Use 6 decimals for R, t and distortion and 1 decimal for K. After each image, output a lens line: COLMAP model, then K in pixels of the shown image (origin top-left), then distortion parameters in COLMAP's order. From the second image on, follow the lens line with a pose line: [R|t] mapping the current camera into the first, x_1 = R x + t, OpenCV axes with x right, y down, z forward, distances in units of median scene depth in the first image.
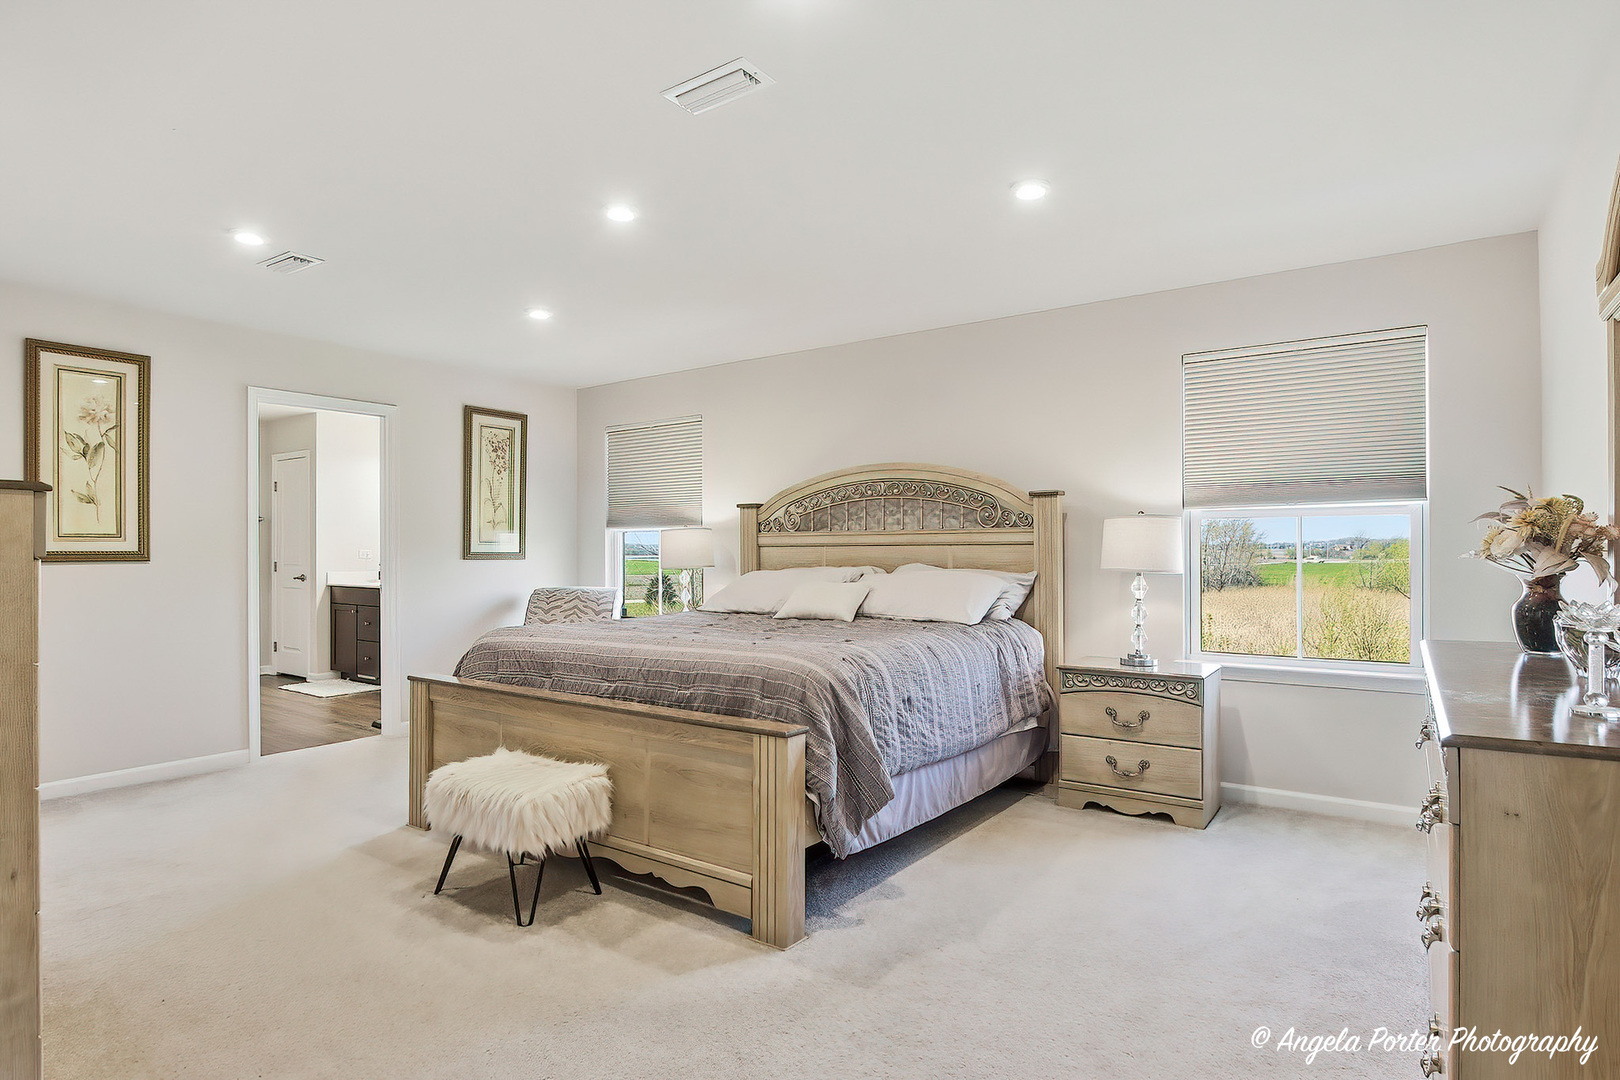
lens RADIAL K [[839.6, 0, 810.0], [0, 839.6, 540.0], [0, 0, 1]] dist [-0.033871, 0.000665]
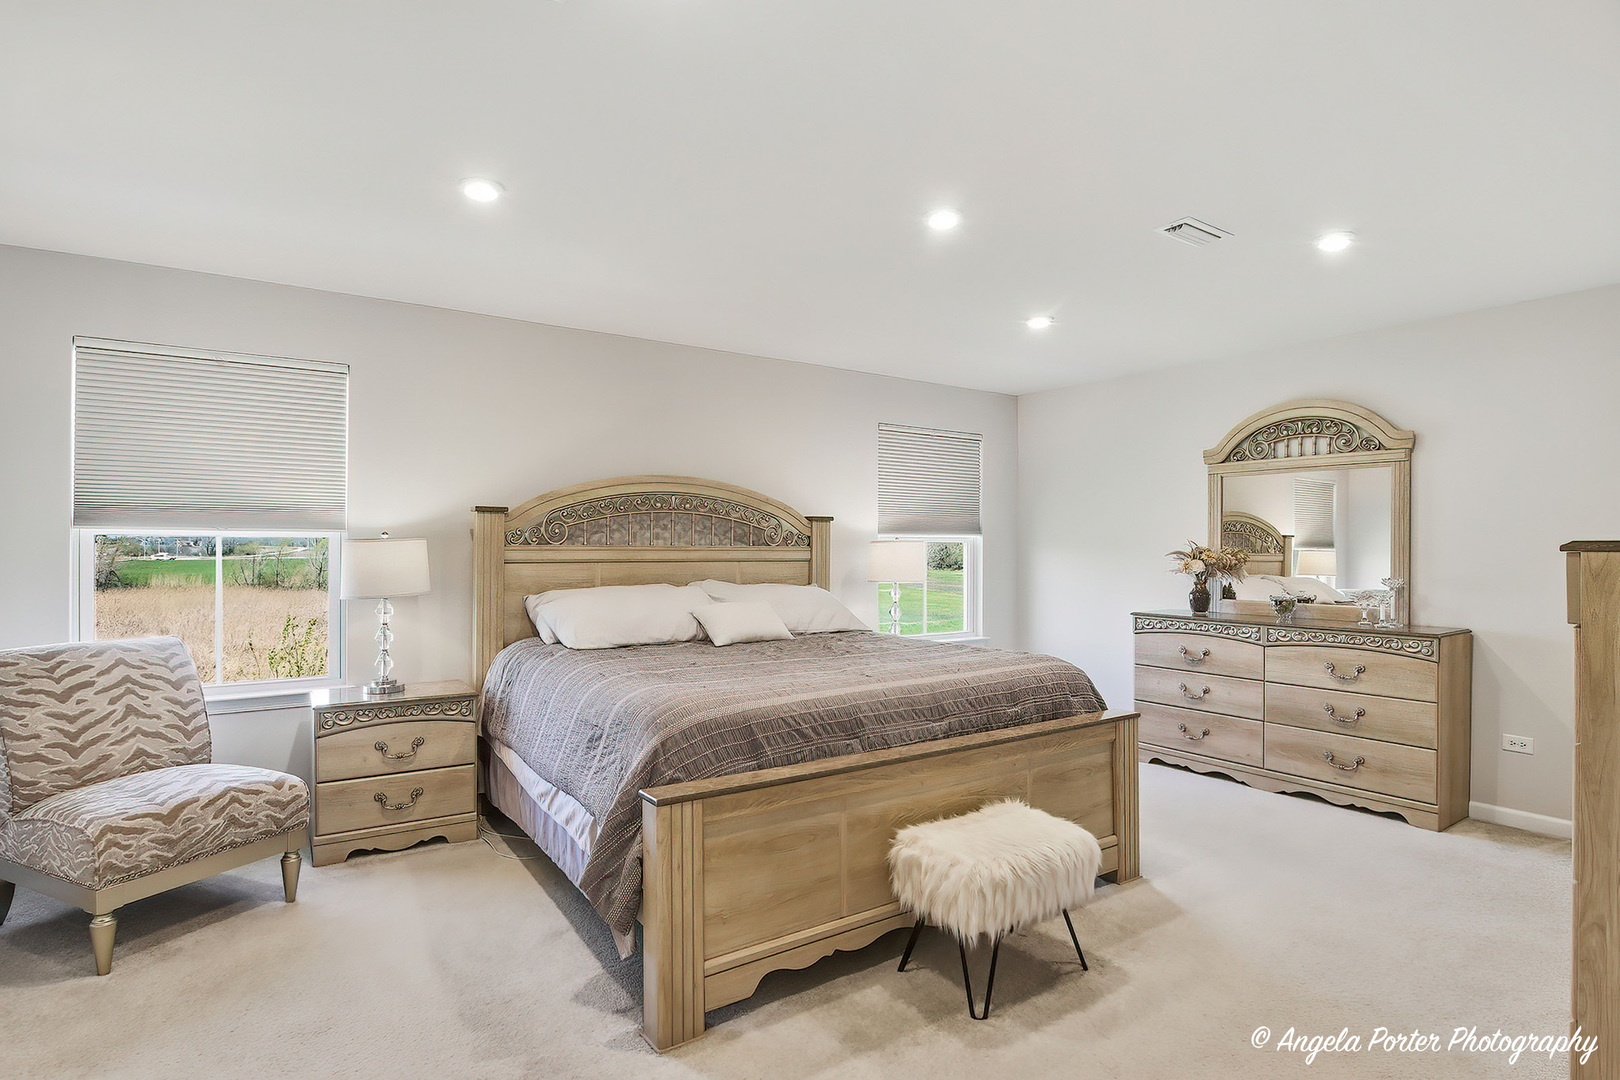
lens RADIAL K [[839.6, 0, 810.0], [0, 839.6, 540.0], [0, 0, 1]] dist [-0.033871, 0.000665]
pose [[0.363882, 0.016806, 0.931294, -0.819219], [-0.015950, 0.999803, -0.011810, -0.010730], [-0.931309, -0.010557, 0.364078, 0.571368]]
